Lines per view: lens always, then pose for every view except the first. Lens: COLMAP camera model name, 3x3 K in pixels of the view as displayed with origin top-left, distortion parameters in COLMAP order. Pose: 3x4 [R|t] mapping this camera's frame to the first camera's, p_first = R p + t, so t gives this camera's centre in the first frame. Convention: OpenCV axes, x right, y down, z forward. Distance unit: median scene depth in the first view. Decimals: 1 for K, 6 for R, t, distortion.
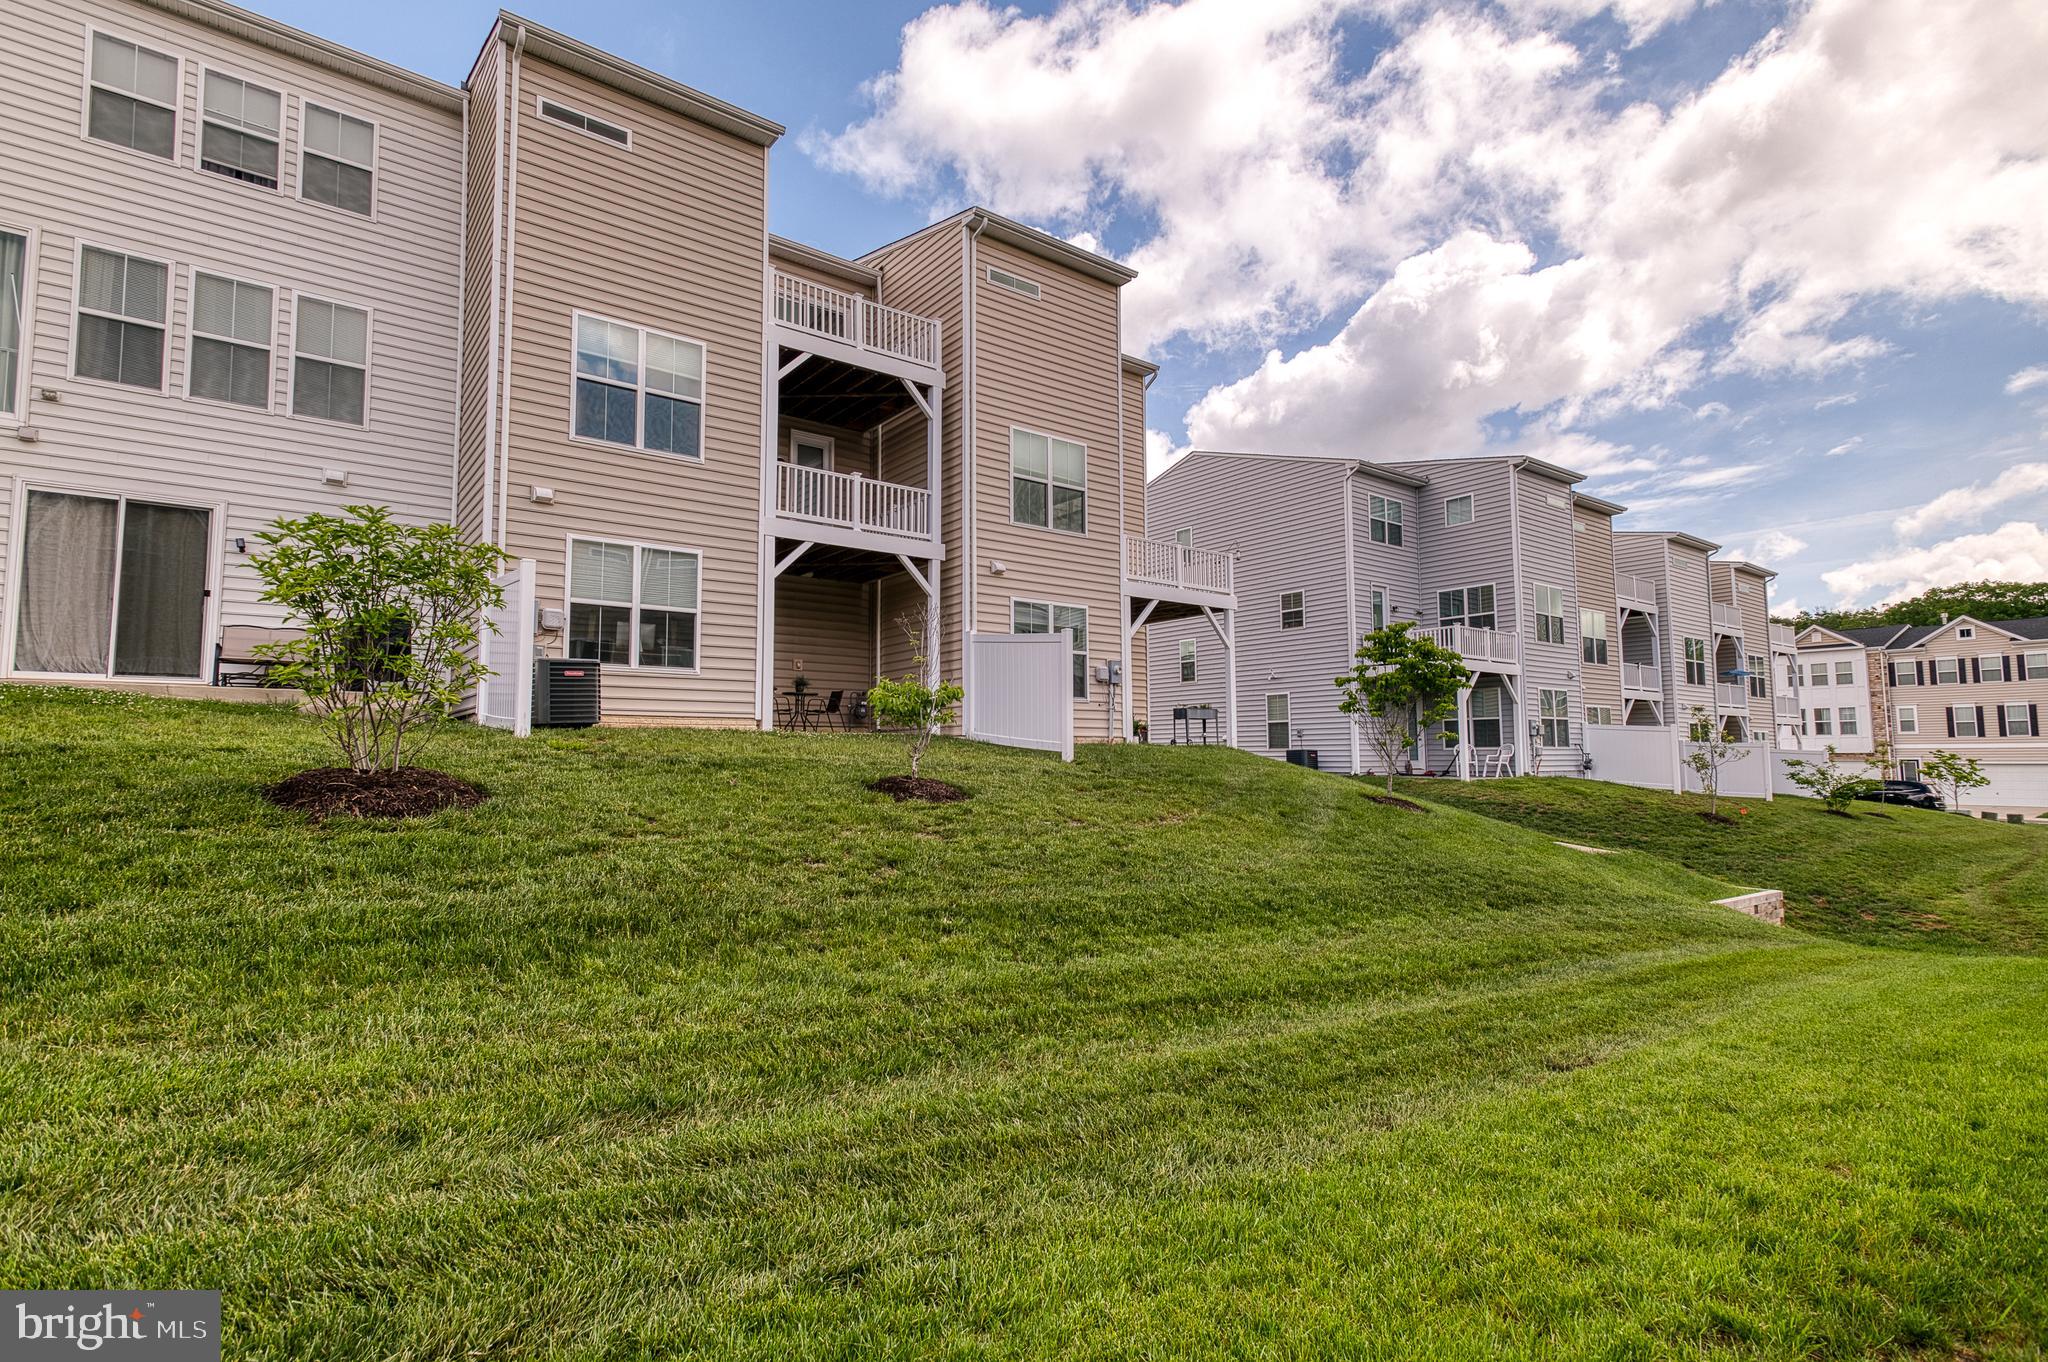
lens RADIAL K [[999.9, 0, 1035.0], [0, 999.9, 680.1], [0, 0, 1]] dist [0.023333, -0.000872]
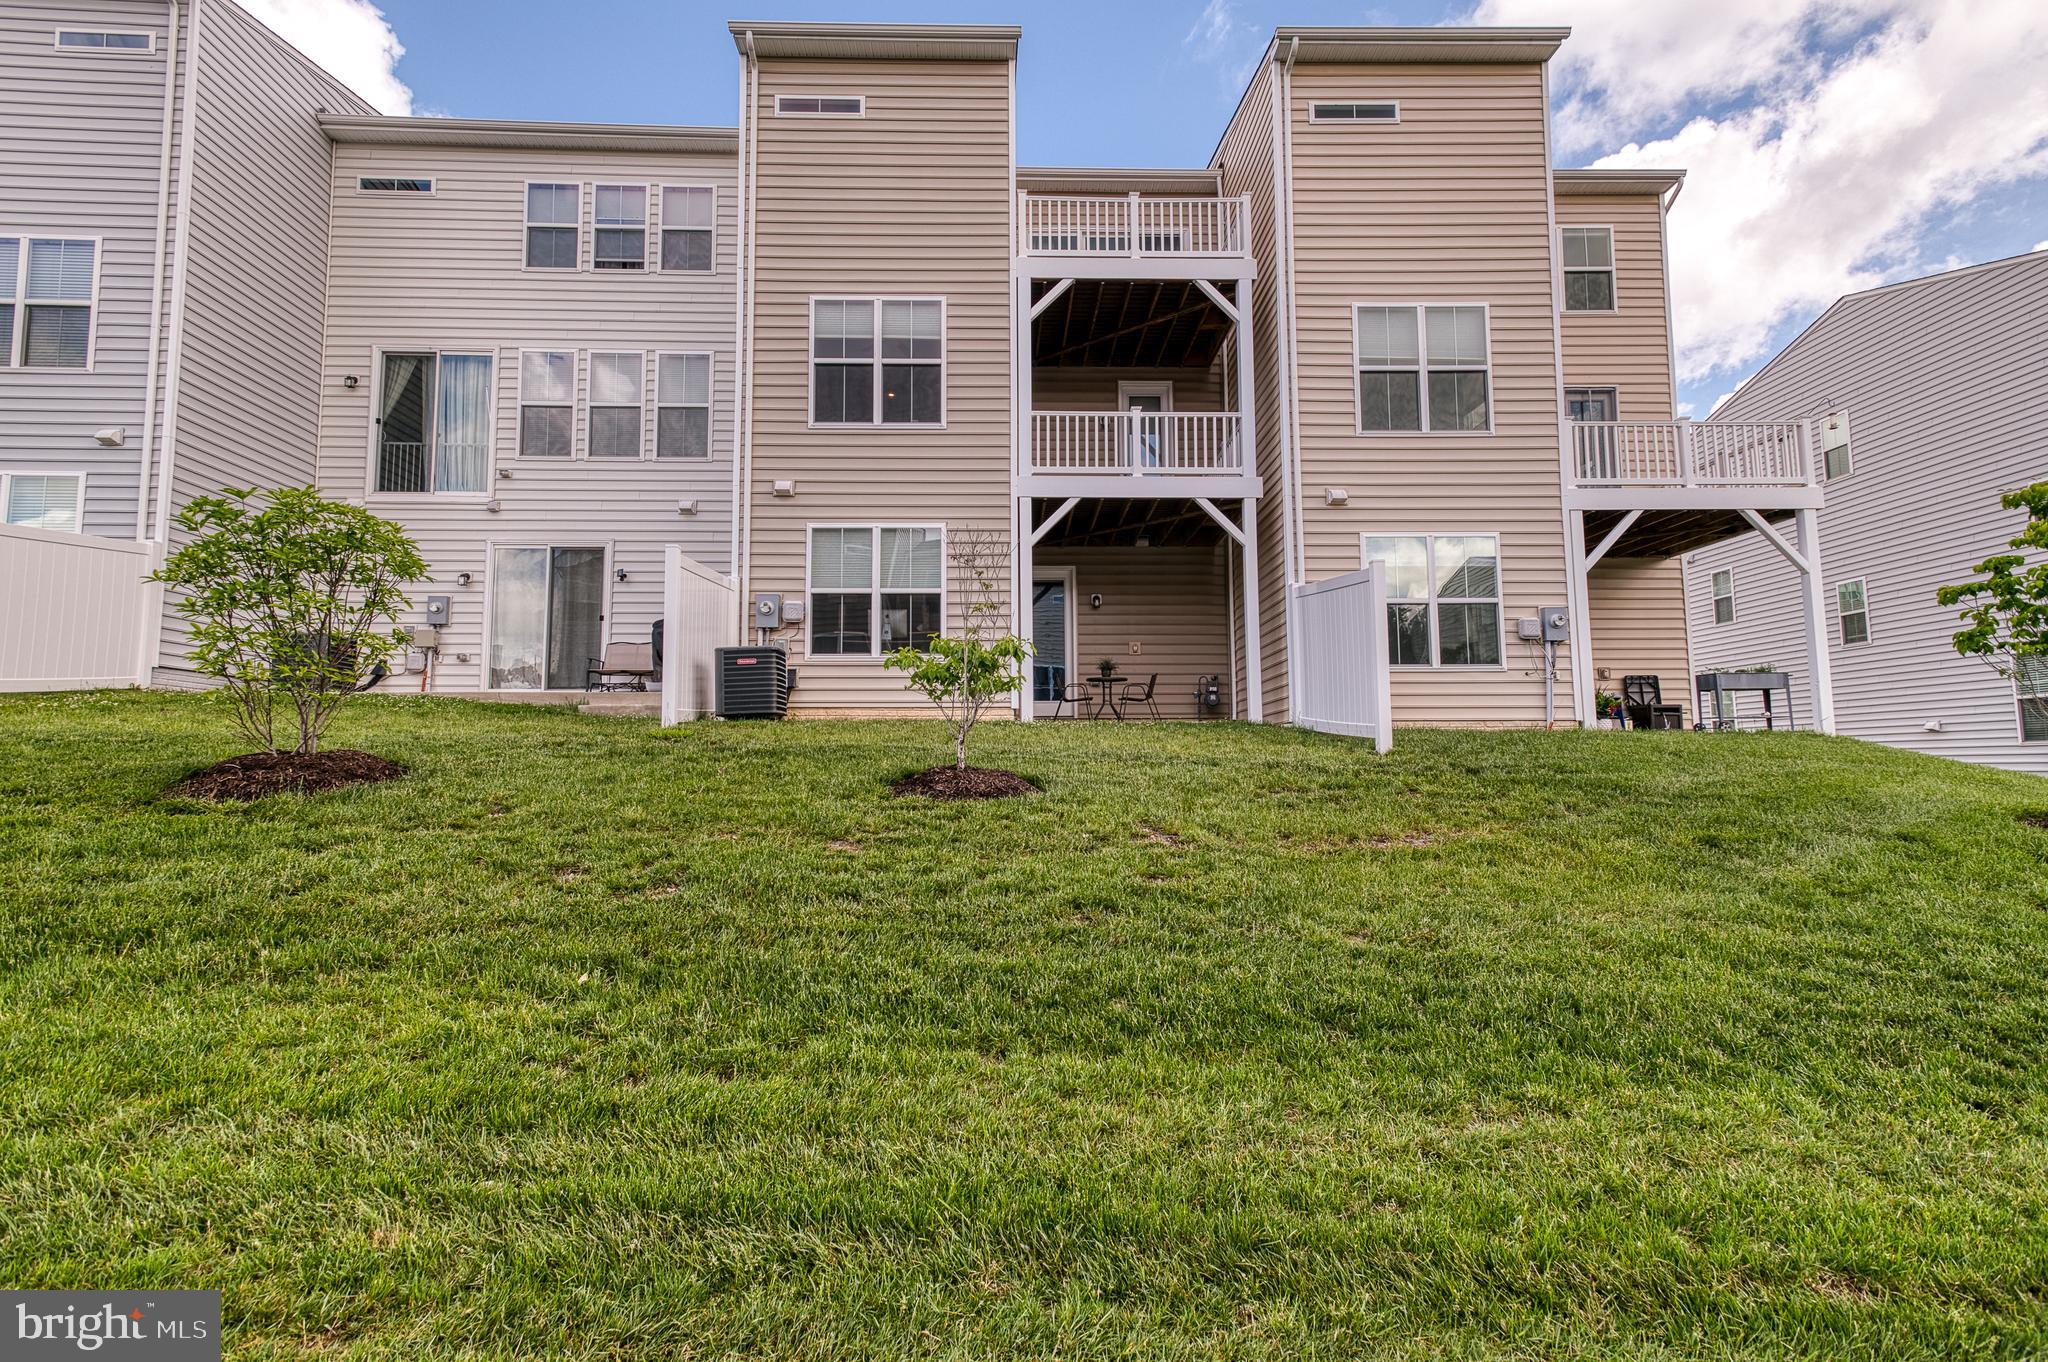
lens RADIAL K [[999.9, 0, 1015.9], [0, 999.9, 679.4], [0, 0, 1]] dist [0.023333, -0.000872]
pose [[0.804168, -0.056095, -0.591749, 0.225145], [0.049262, 0.998402, -0.027699, 0.035976], [0.592357, -0.006876, 0.805646, 0.283484]]
